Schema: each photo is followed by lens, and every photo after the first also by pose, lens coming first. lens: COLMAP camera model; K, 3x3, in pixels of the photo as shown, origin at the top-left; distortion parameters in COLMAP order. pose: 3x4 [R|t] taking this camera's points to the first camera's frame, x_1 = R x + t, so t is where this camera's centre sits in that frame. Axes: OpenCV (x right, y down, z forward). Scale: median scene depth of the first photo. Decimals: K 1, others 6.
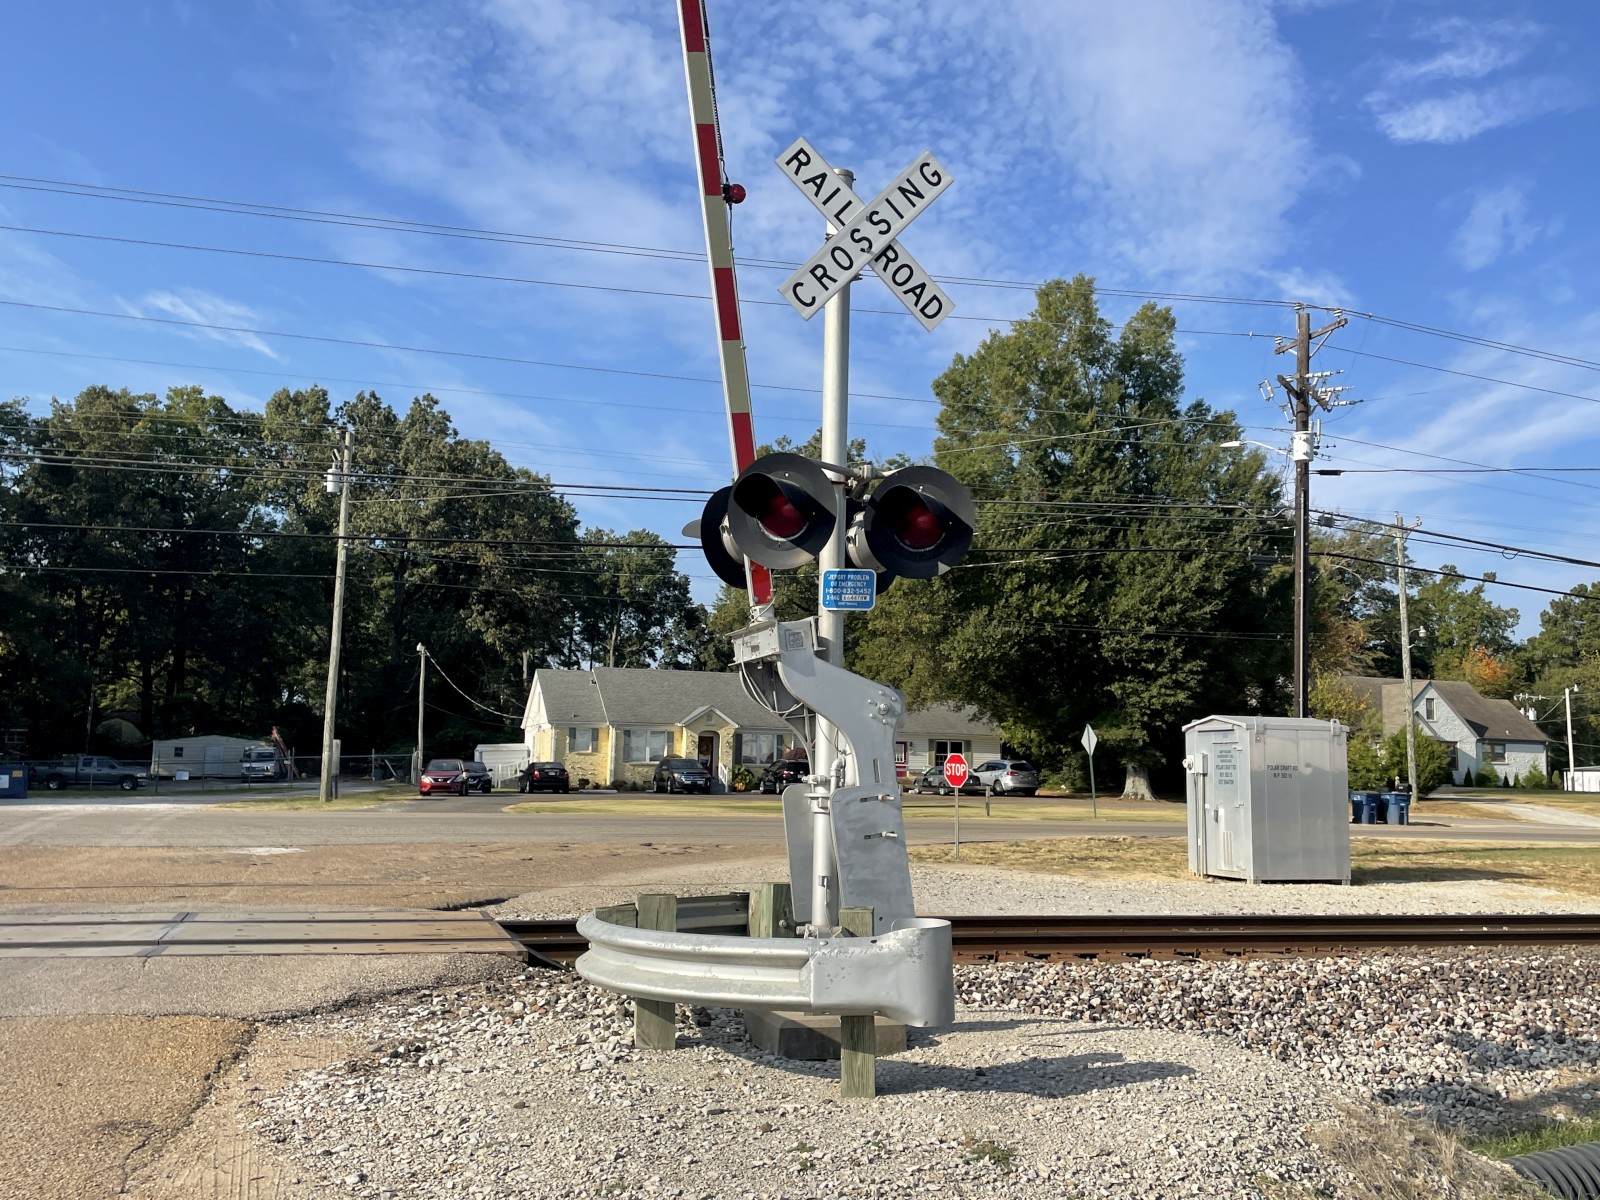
lens RADIAL K [[1458.7, 0, 820.6], [0, 1458.7, 608.7], [0, 0, 1]] dist [0.093244, -0.083615]
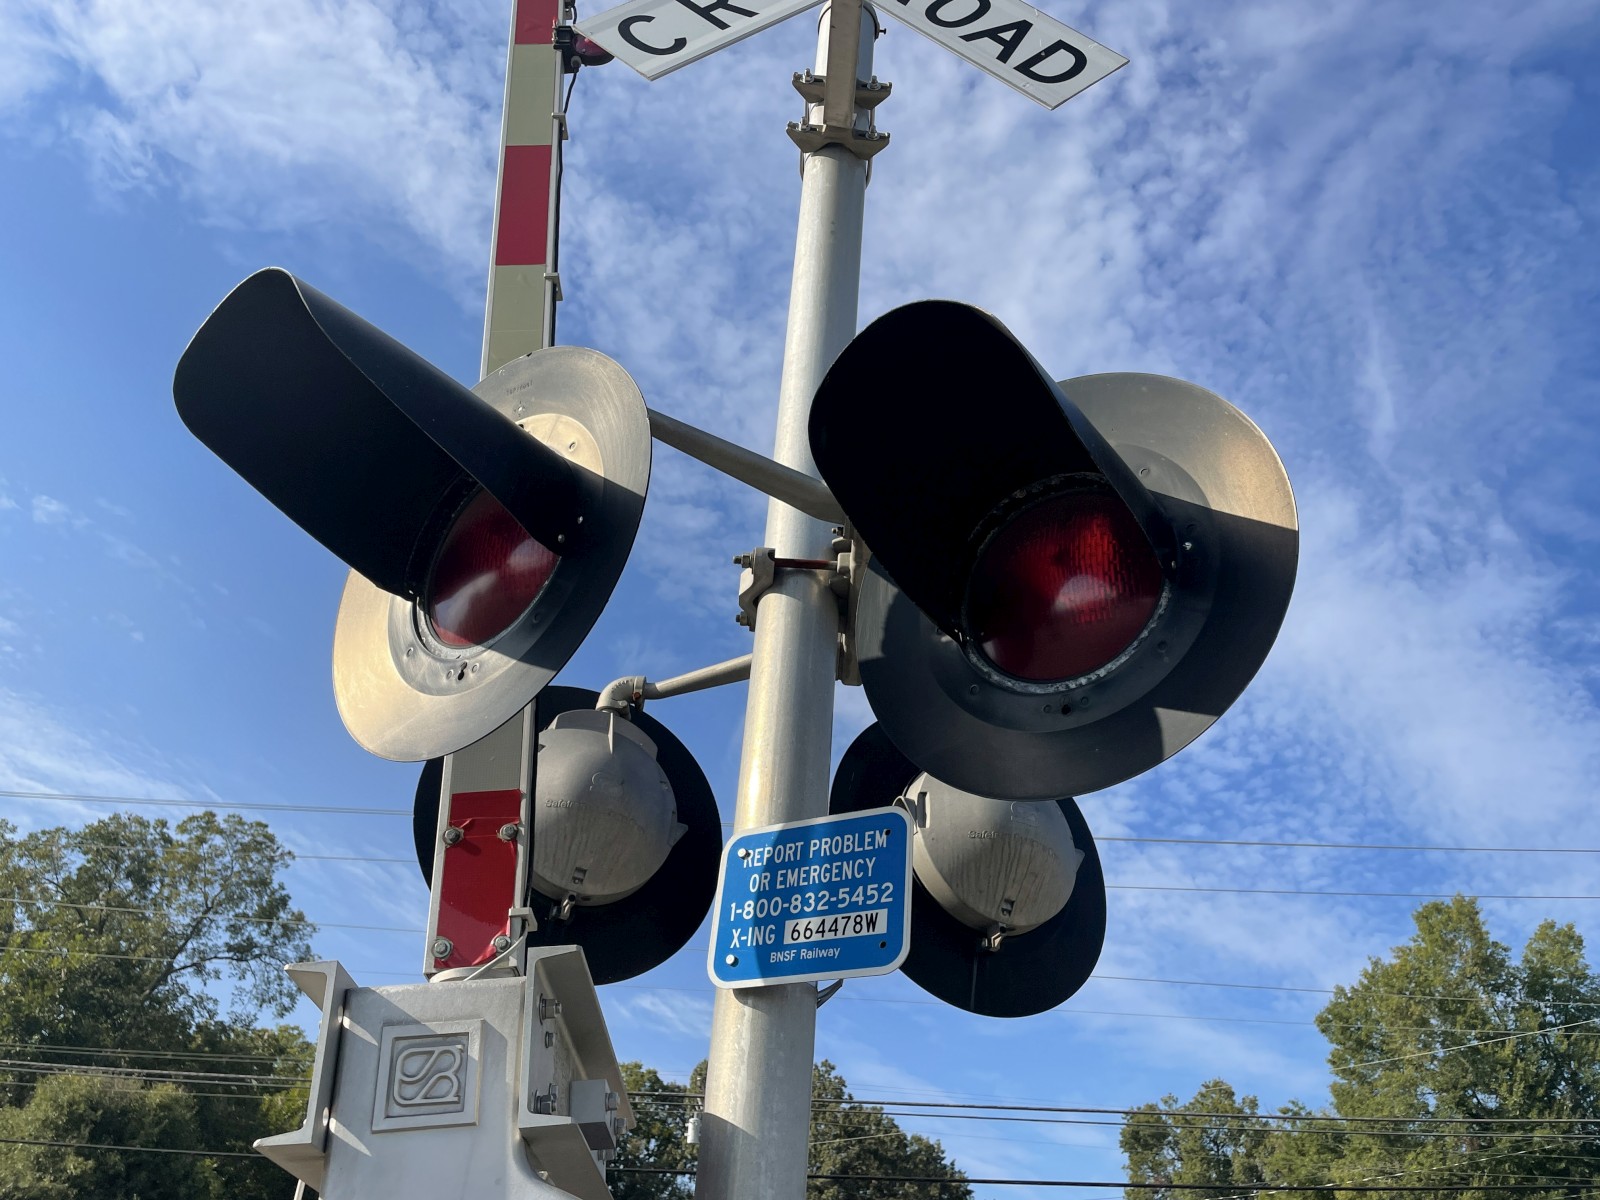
lens RADIAL K [[1222.9, 0, 781.3], [0, 1222.9, 587.4], [0, 0, 1]] dist [0.089719, -0.112970]
pose [[0.950834, -0.140733, -0.275878, 0.009332], [-0.014454, 0.869654, -0.493450, 0.005114], [0.309364, 0.473177, 0.824862, 0.095711]]
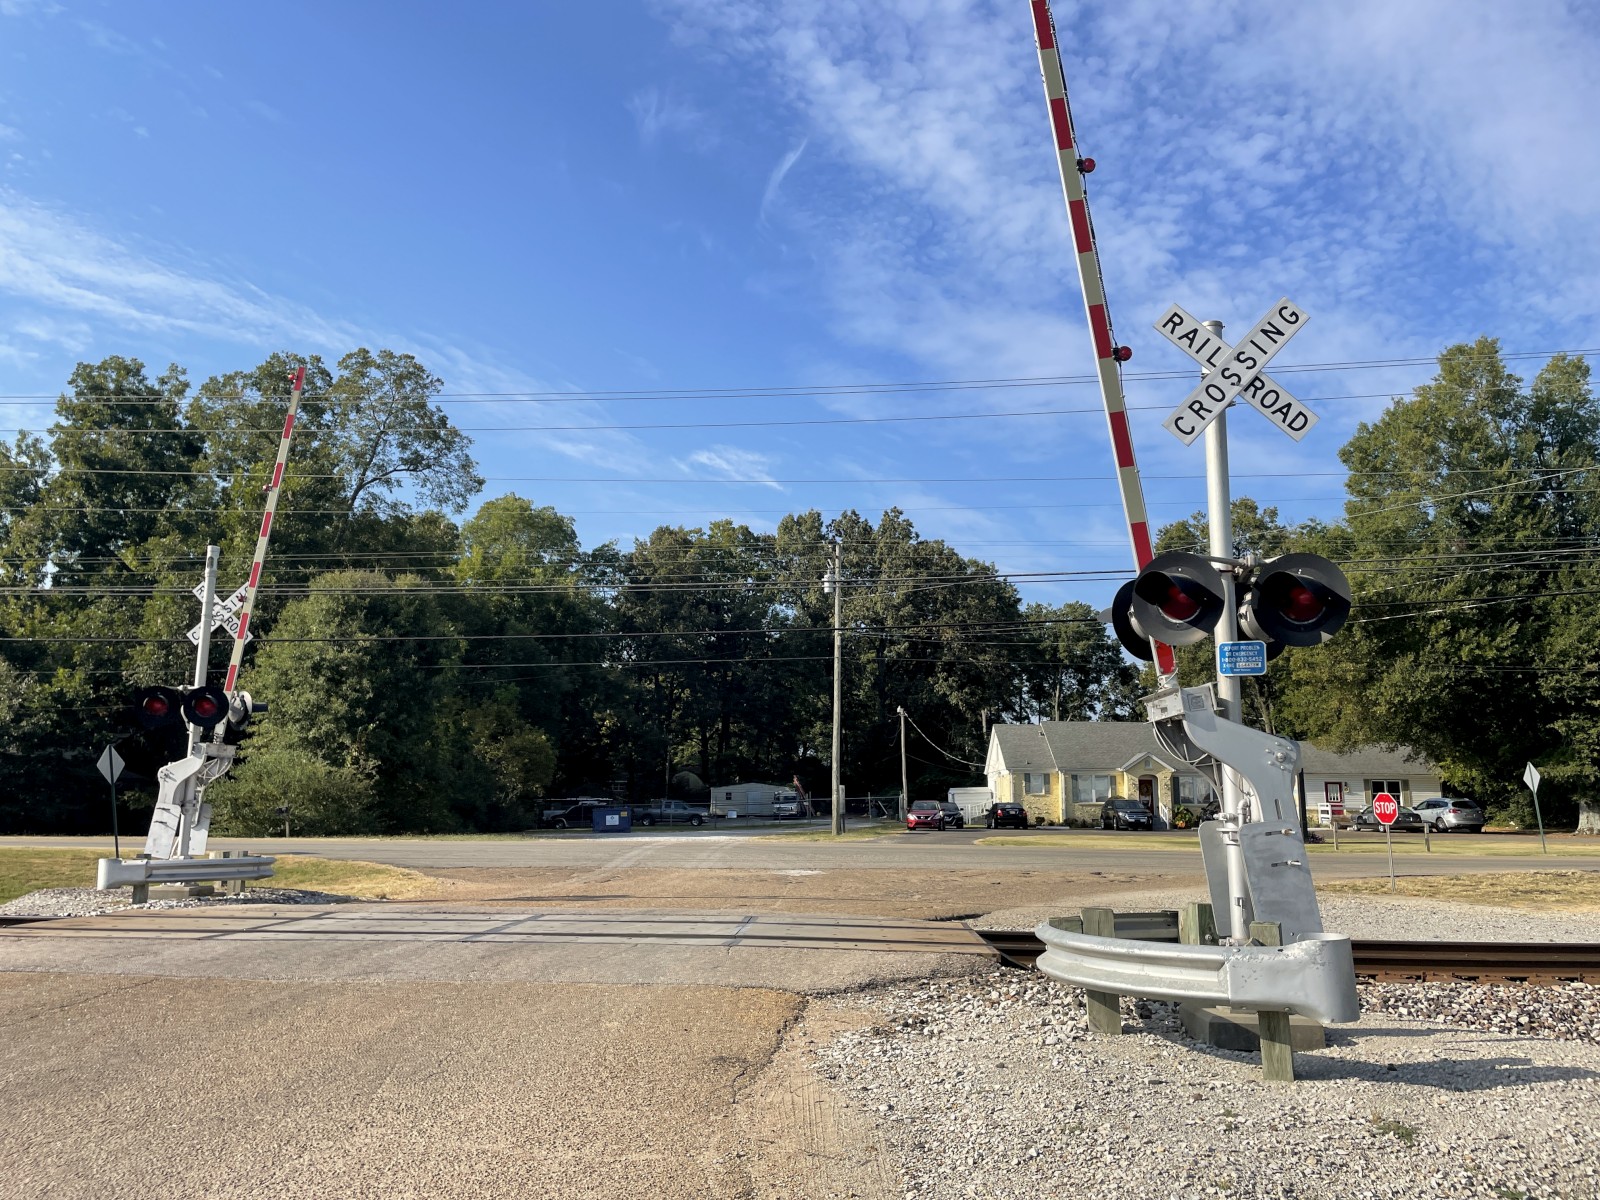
lens RADIAL K [[1222.9, 0, 781.0], [0, 1222.9, 592.8], [0, 0, 1]] dist [0.089719, -0.112970]
pose [[0.934368, -0.071793, -0.349003, 0.002813], [0.049100, 0.996089, -0.073450, -0.001278], [0.352911, 0.051493, 0.934239, -0.011866]]
